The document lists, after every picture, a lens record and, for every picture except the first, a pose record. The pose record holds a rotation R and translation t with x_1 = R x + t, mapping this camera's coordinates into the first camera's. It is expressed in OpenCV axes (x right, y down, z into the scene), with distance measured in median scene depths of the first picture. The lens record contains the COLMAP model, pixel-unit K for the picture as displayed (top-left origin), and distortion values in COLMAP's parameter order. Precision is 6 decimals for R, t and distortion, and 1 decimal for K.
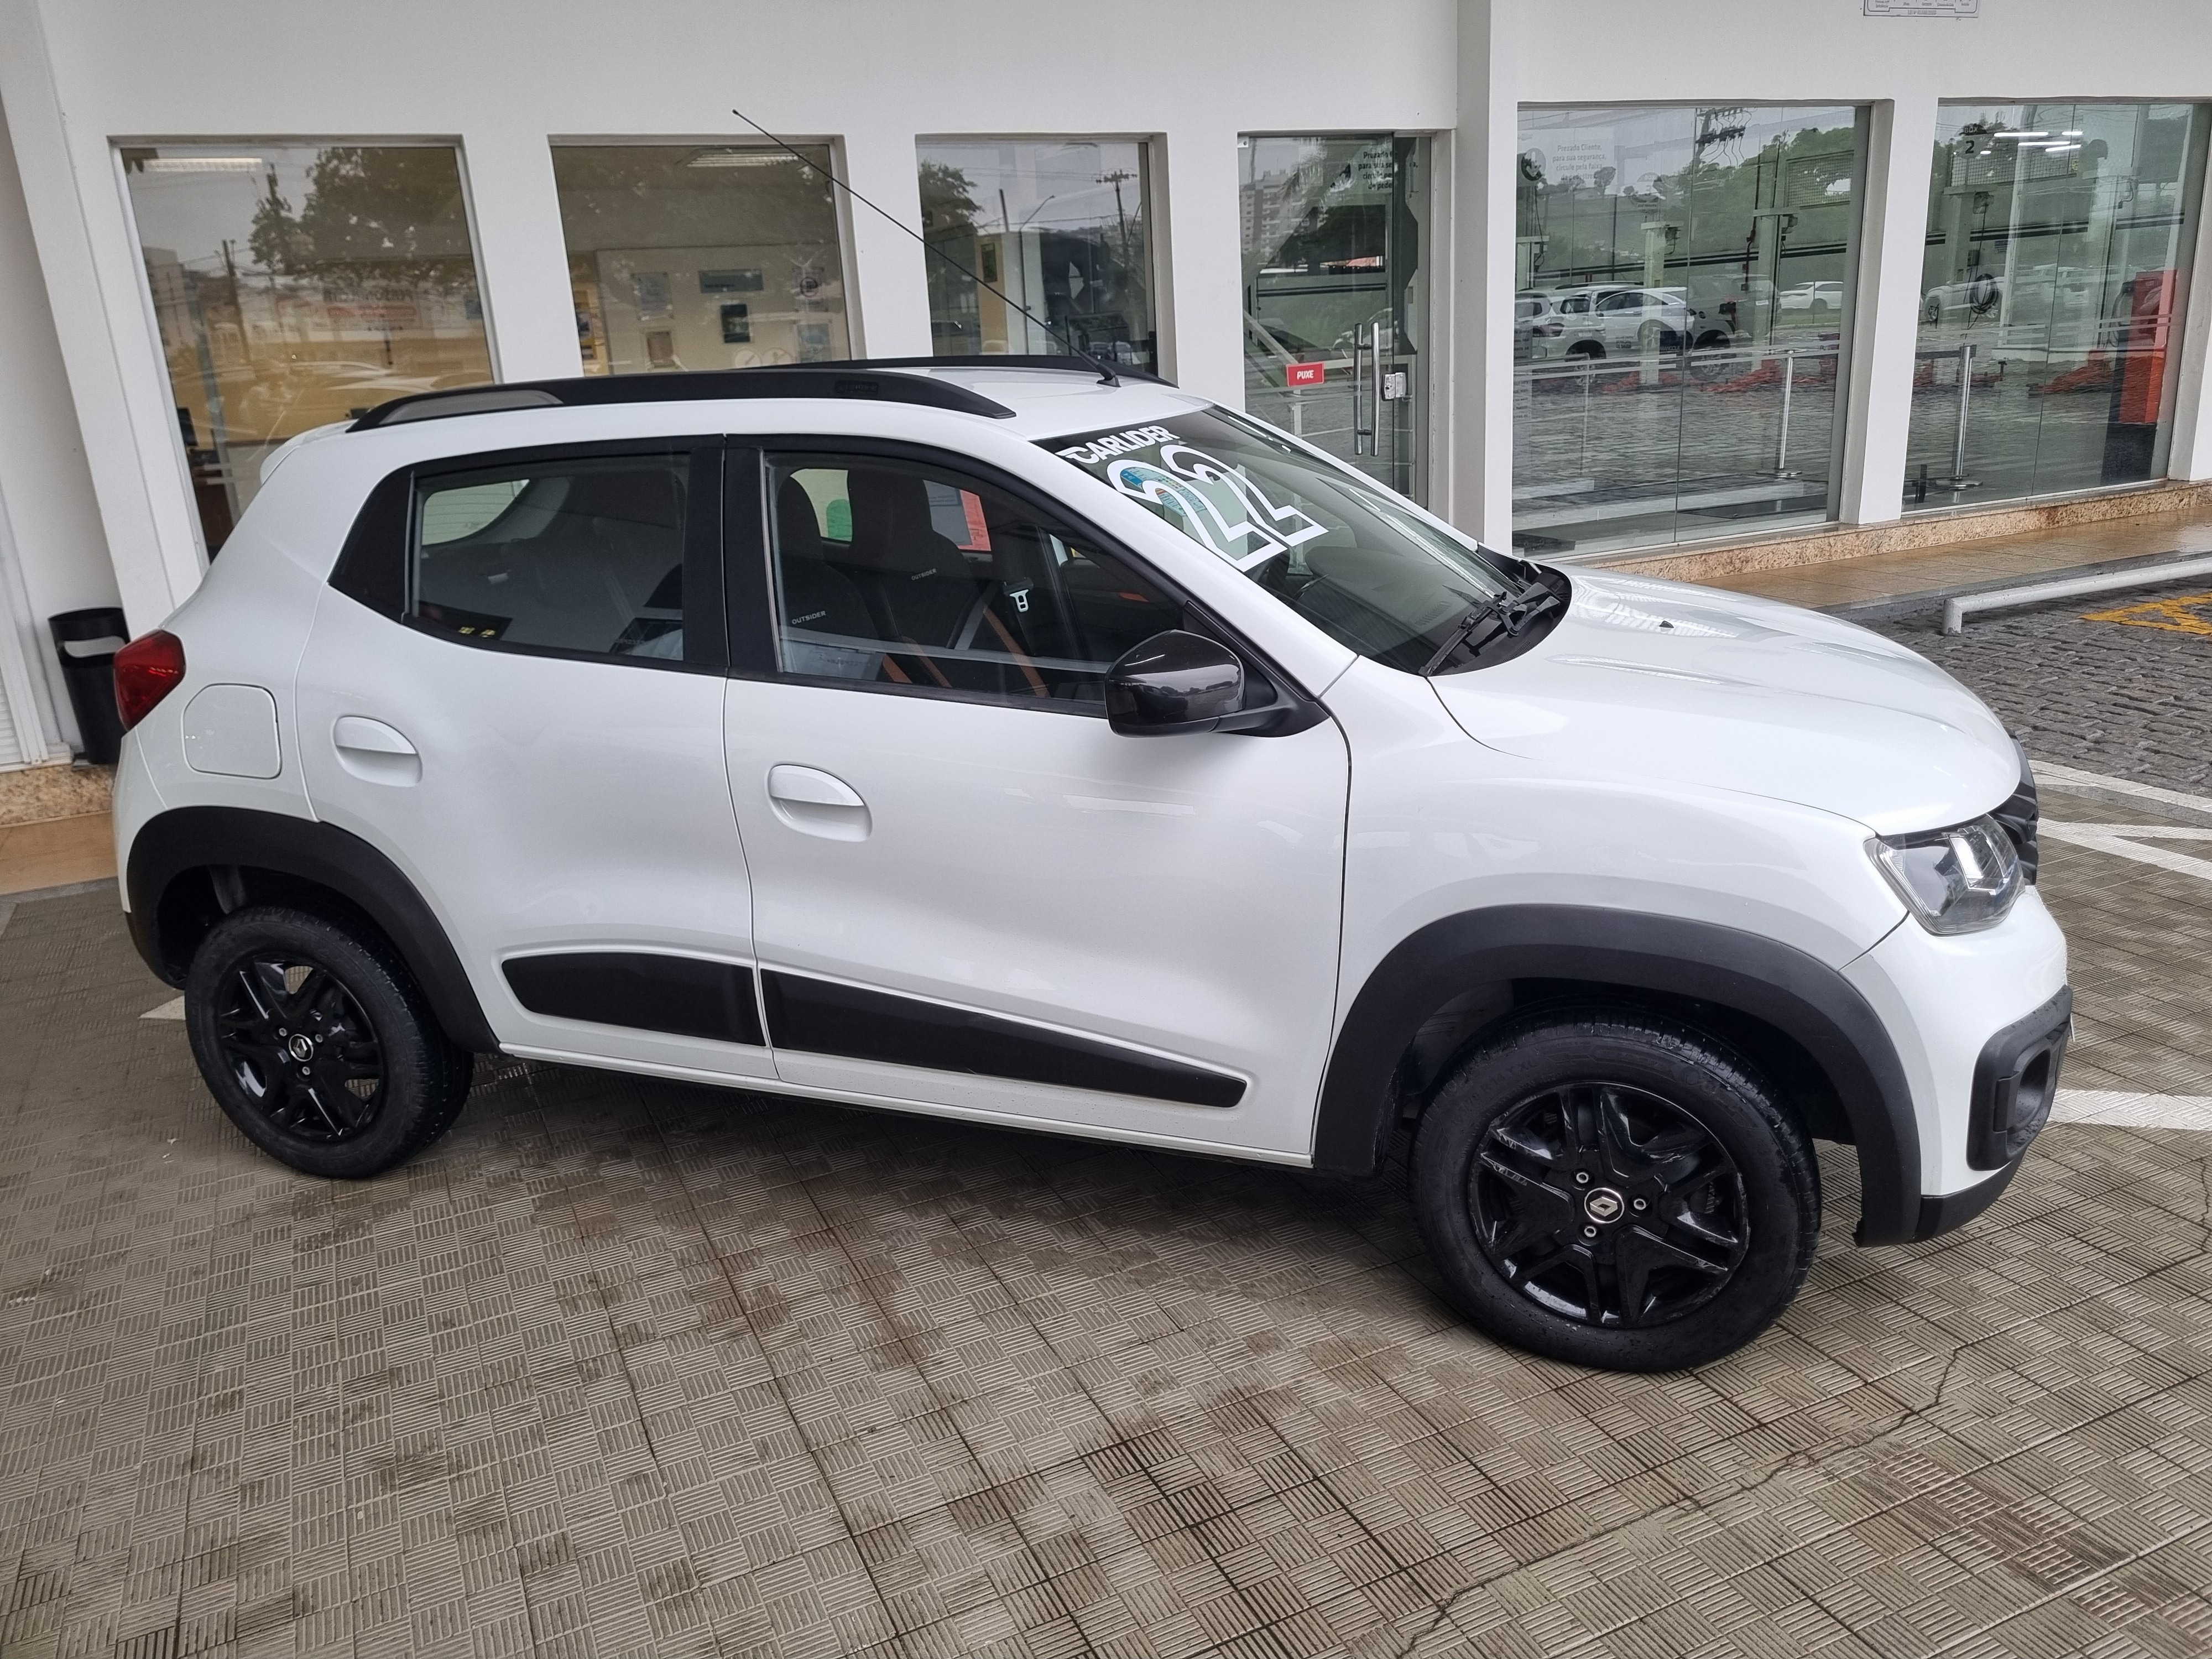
lens RADIAL K [[1668.6, 0, 1104.2], [0, 1668.6, 779.2], [0, 0, 1]] dist [0.060838, 0.000516]
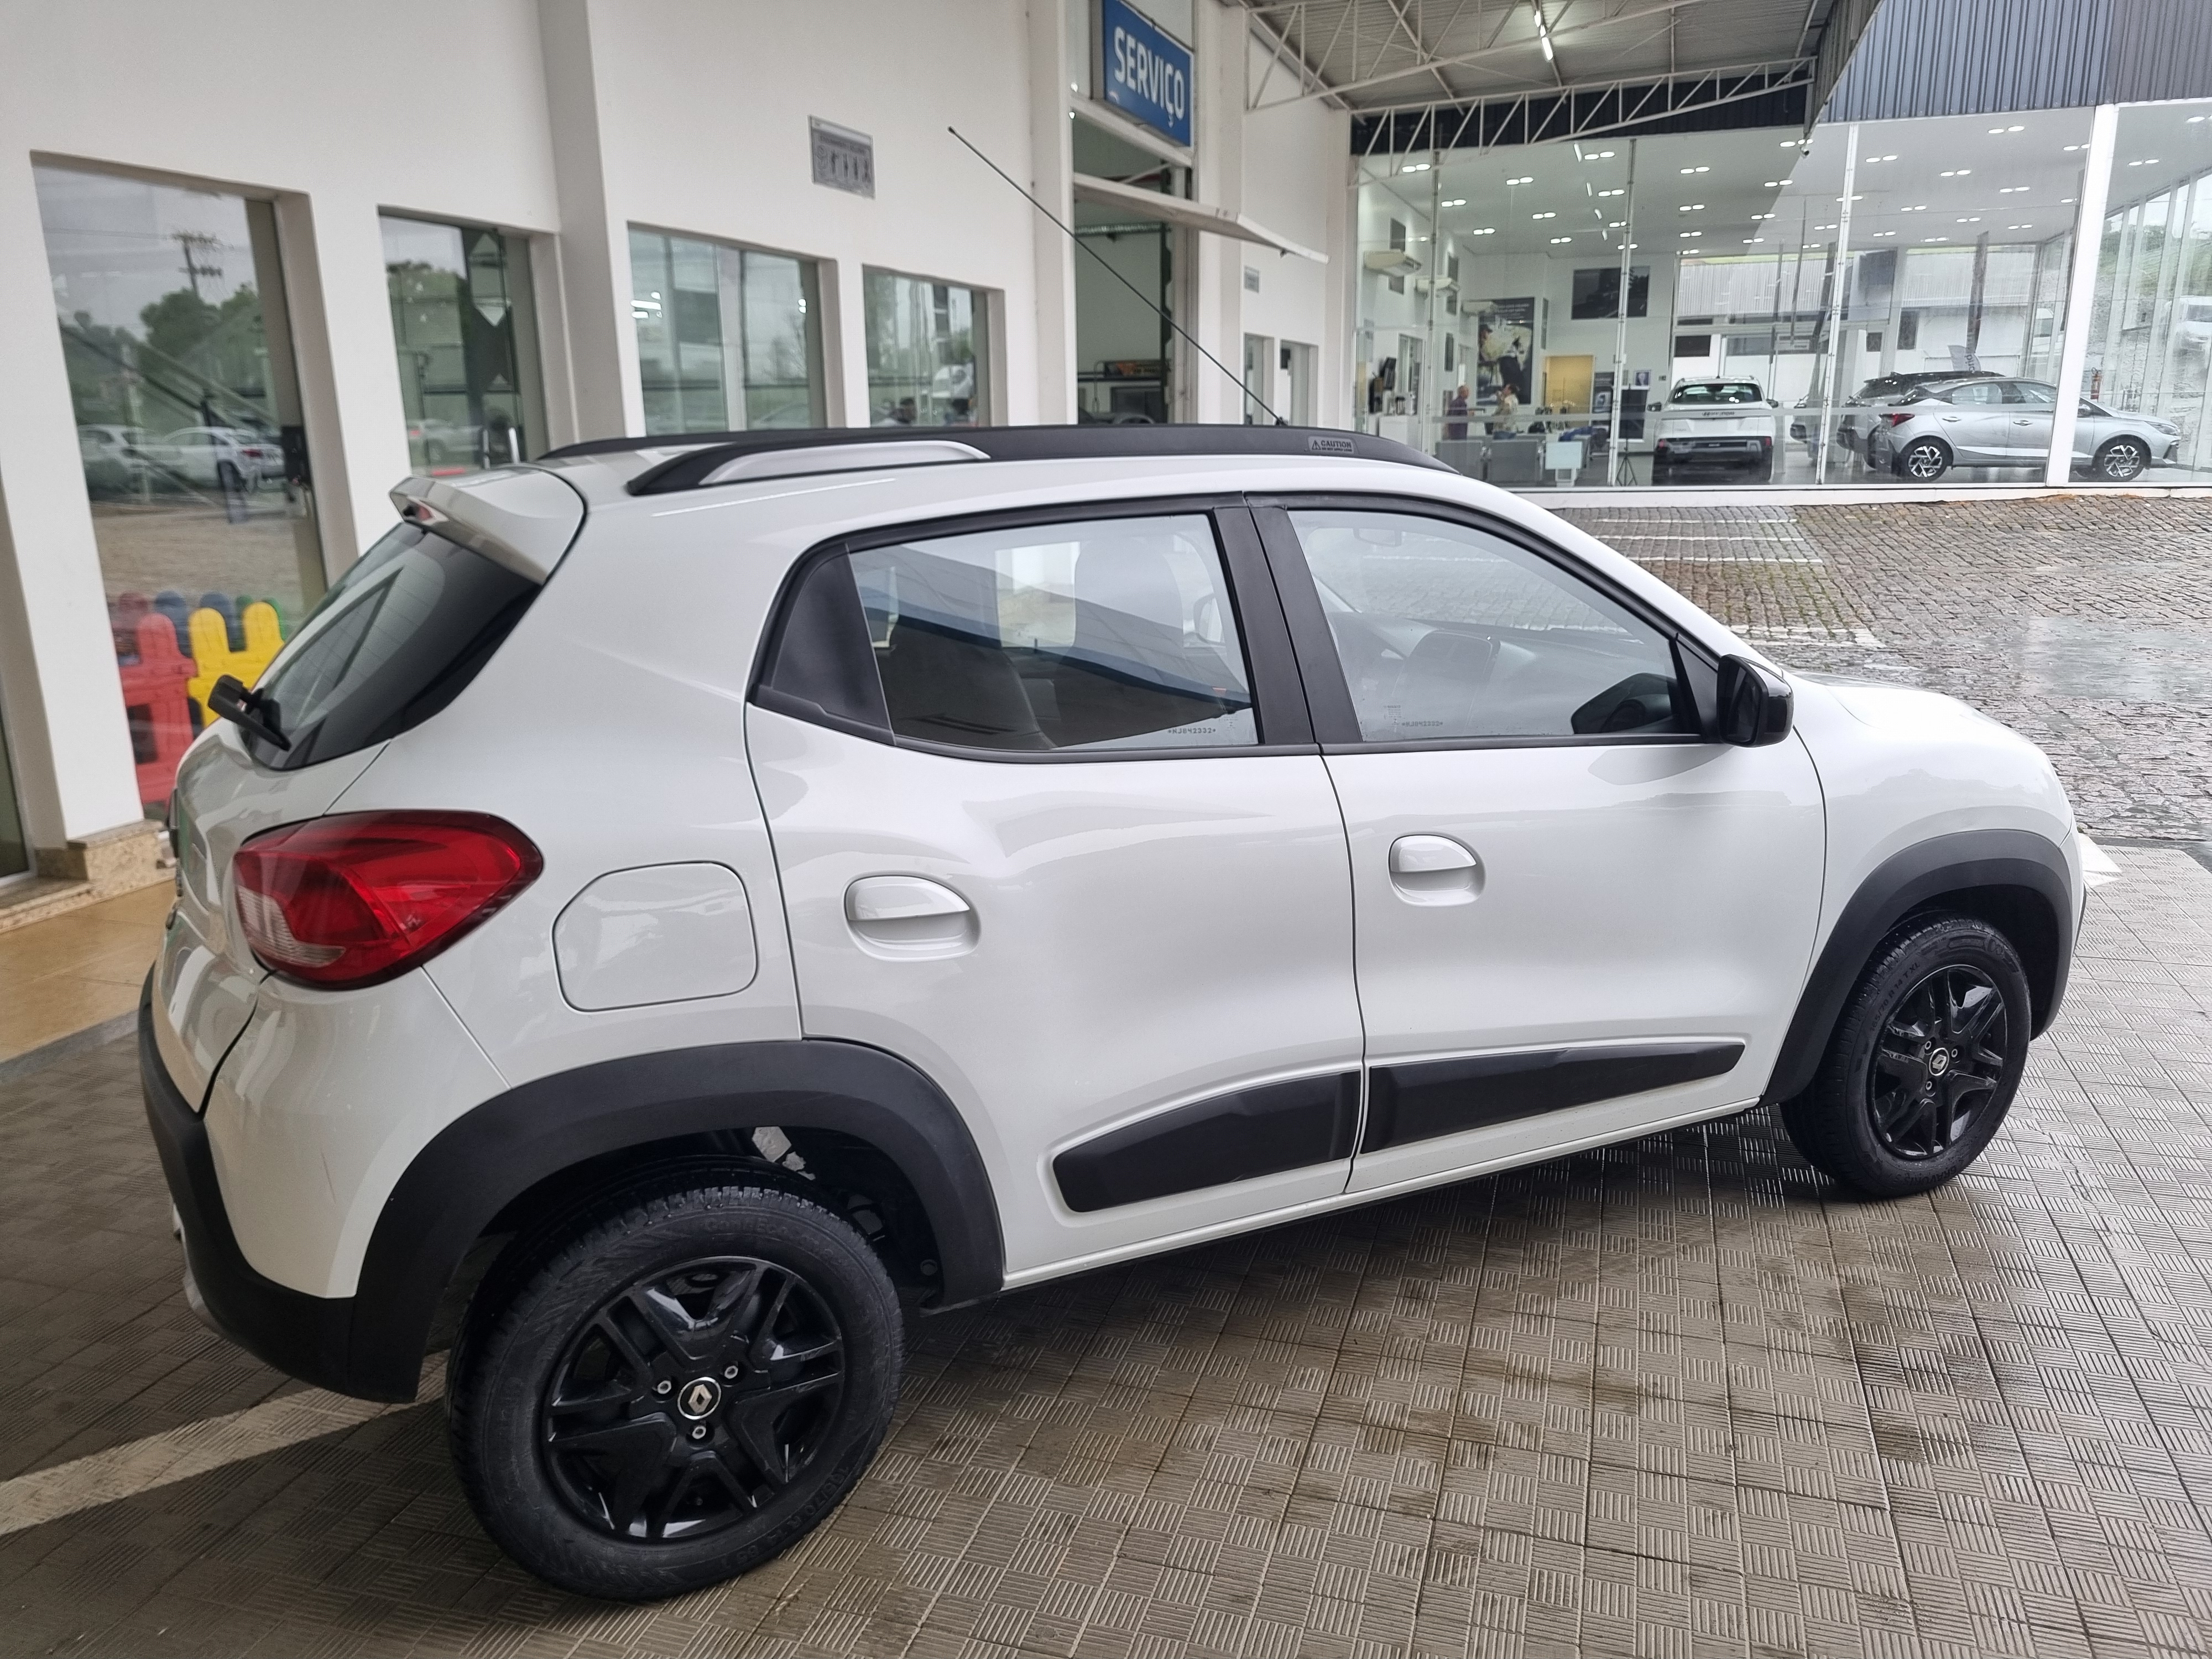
lens RADIAL K [[1668.0, 0, 1106.0], [0, 1668.0, 829.5], [0, 0, 1]] dist [0.029575, 0.001013]
pose [[0.677513, -0.131966, 0.723575, -0.883722], [0.170145, 0.985208, 0.020369, -0.052913], [-0.715560, 0.109313, 0.689945, 0.437388]]
